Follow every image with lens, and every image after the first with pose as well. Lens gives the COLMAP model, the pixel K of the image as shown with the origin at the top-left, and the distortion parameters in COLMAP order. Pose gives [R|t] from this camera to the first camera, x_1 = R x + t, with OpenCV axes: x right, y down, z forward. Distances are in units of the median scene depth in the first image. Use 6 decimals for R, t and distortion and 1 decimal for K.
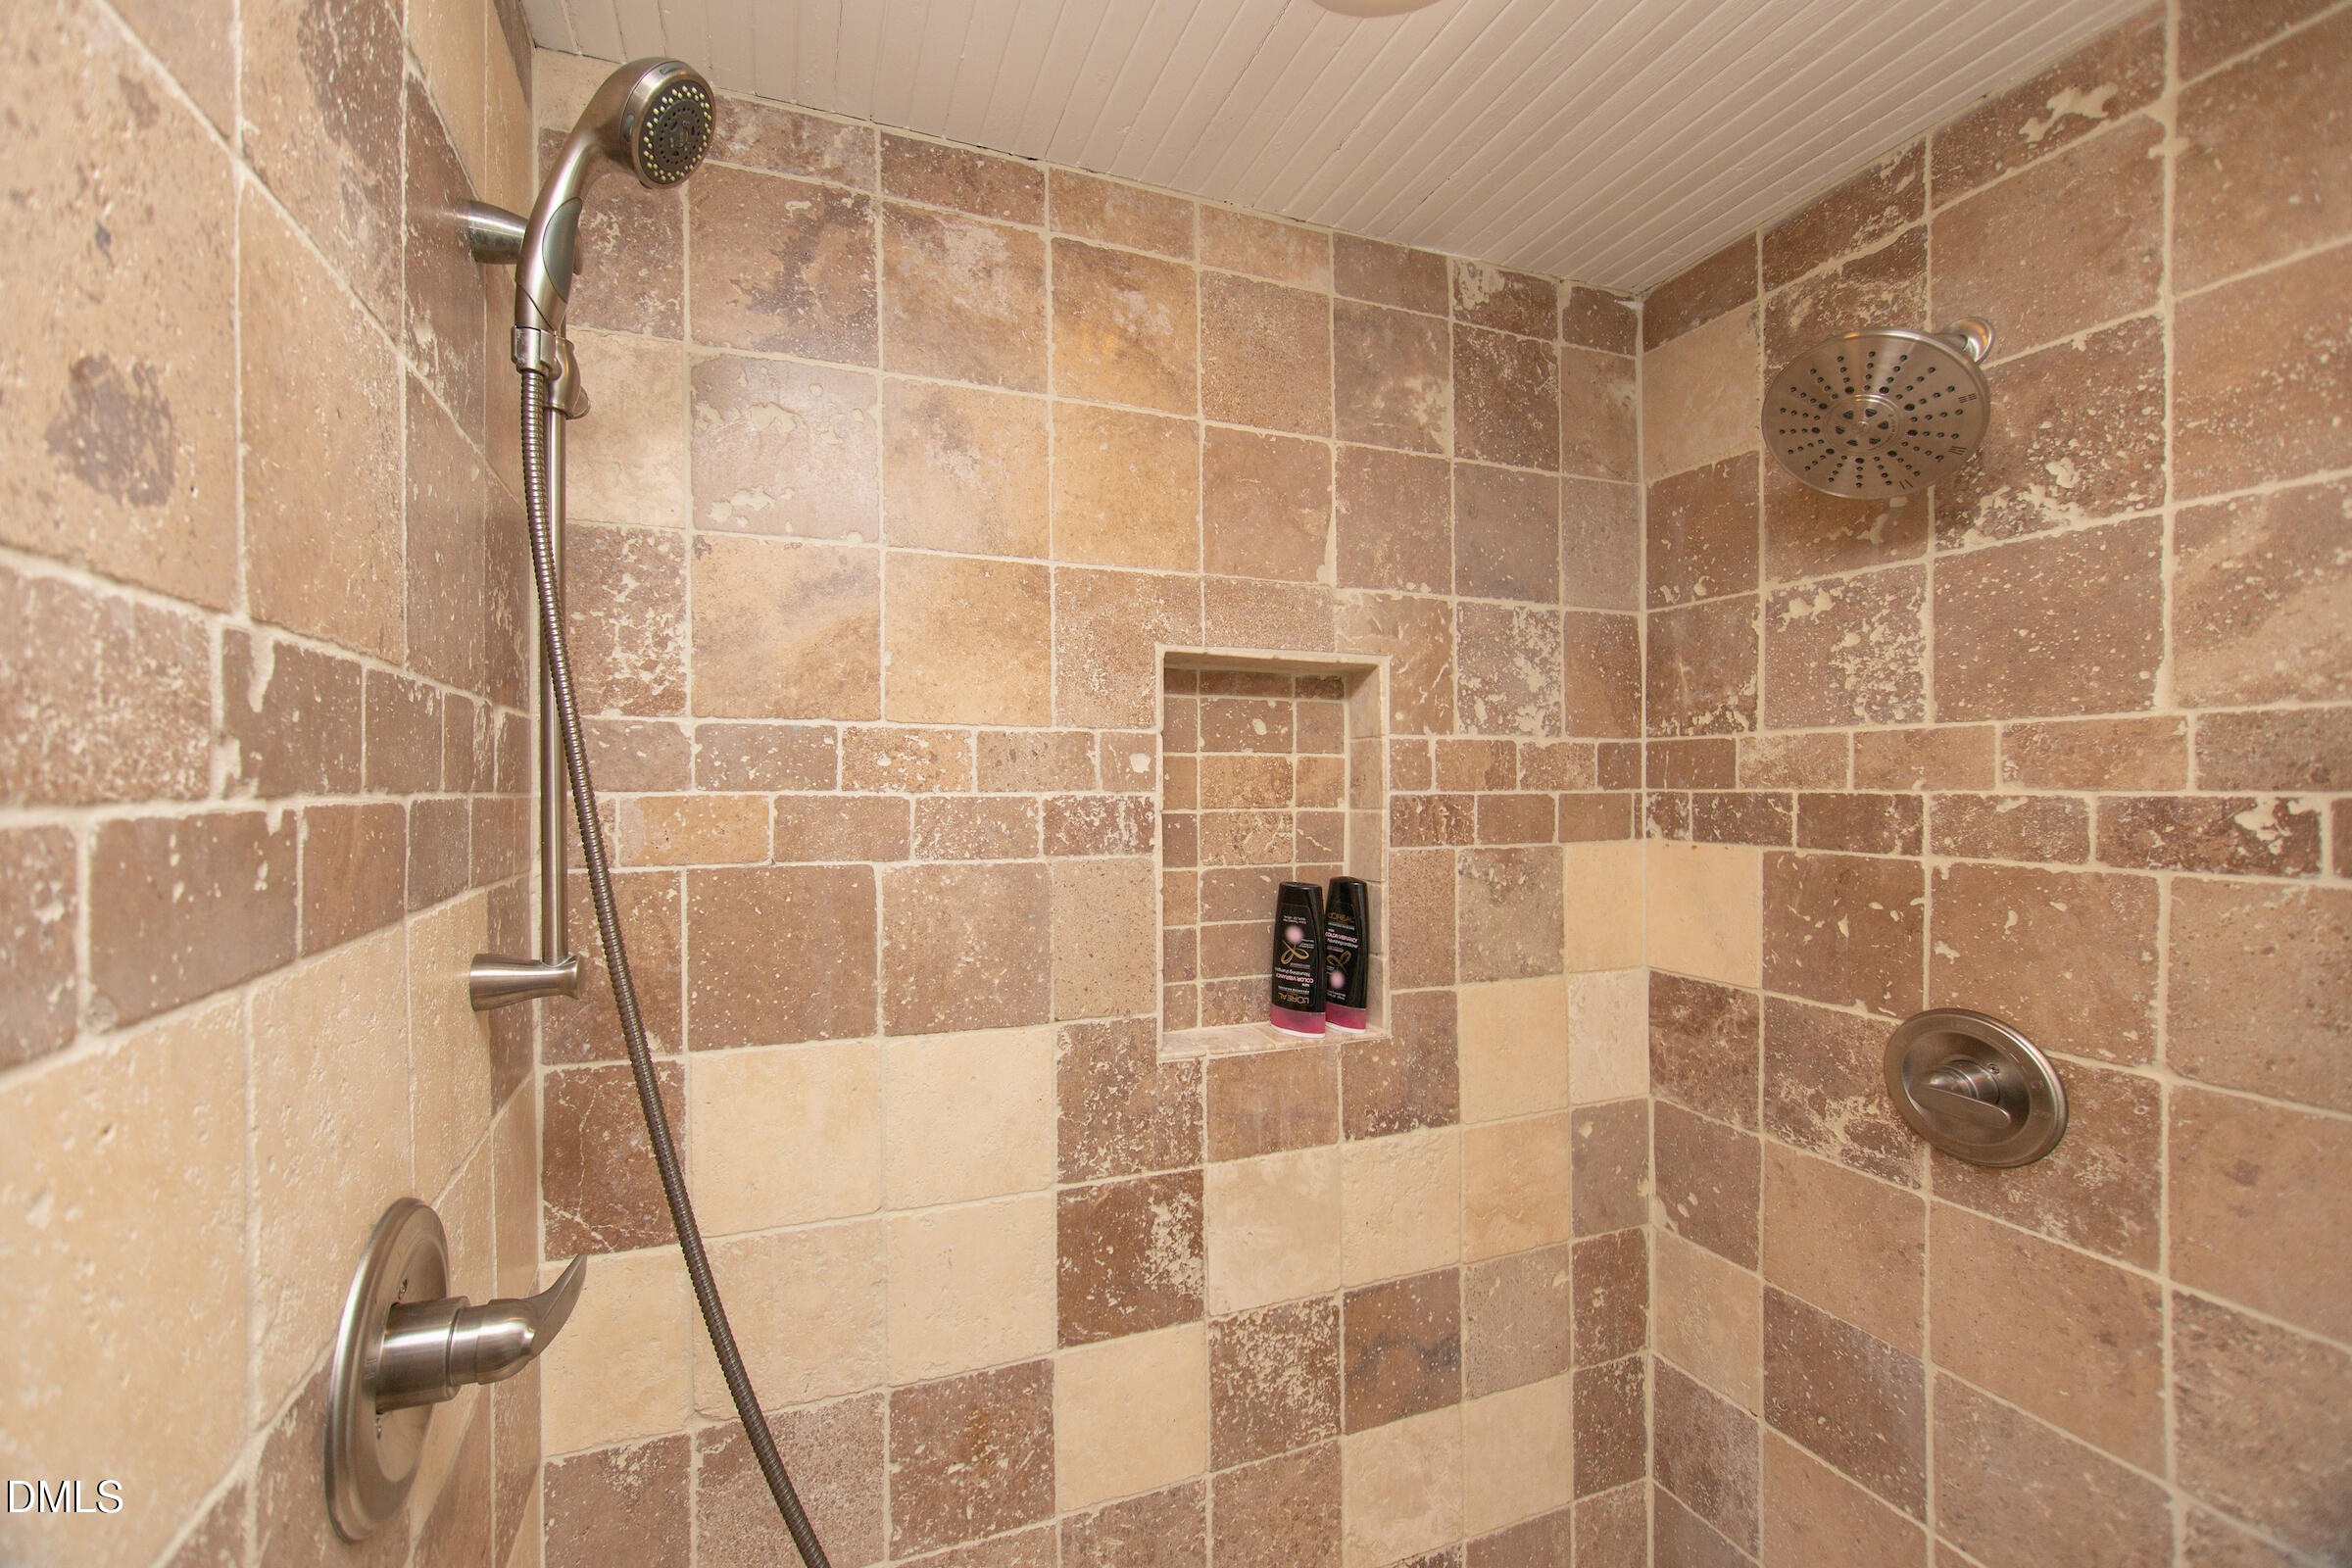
lens RADIAL K [[932.4, 0, 1155.8], [0, 932.4, 783.3], [0, 0, 1]] dist [-0.012523, 0.002955]
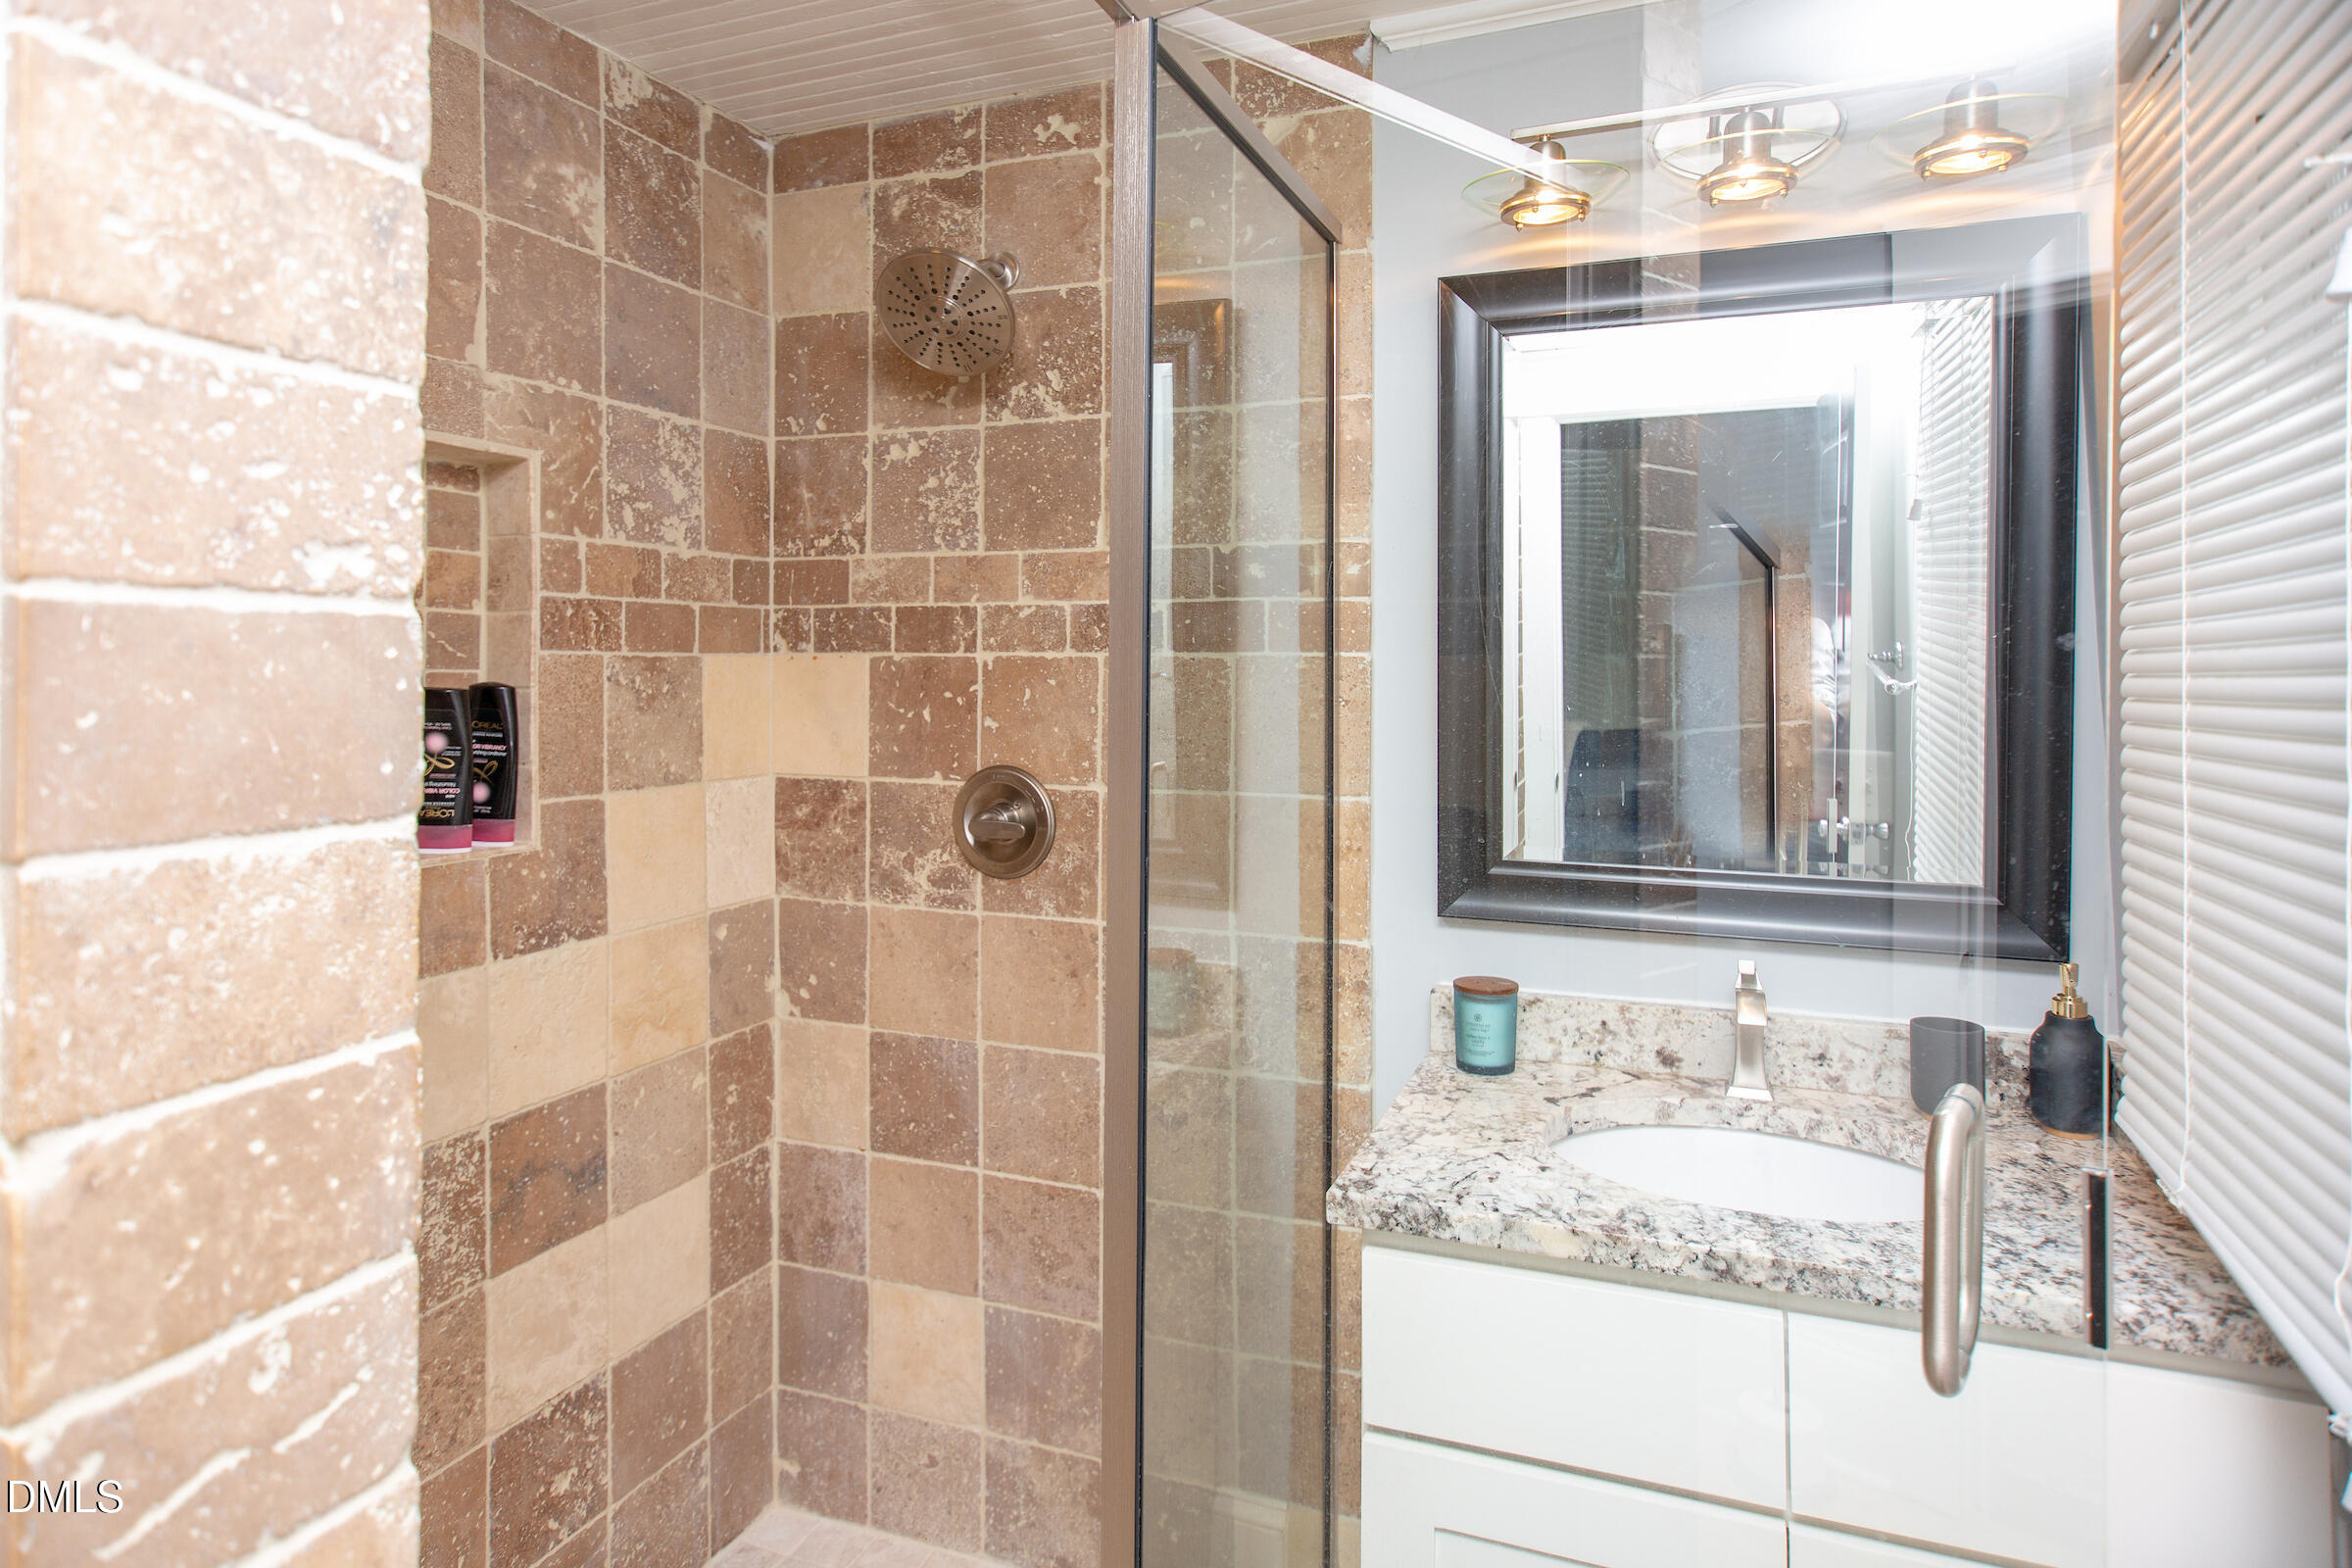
lens RADIAL K [[1360.3, 0, 1156.9], [0, 1360.3, 678.8], [0, 0, 1]] dist [0.008899, 0.004840]
pose [[0.686116, 0.000024, 0.727493, -0.336385], [-0.004435, 0.999982, 0.004150, 0.090147], [-0.727479, -0.006074, 0.686103, -0.428527]]
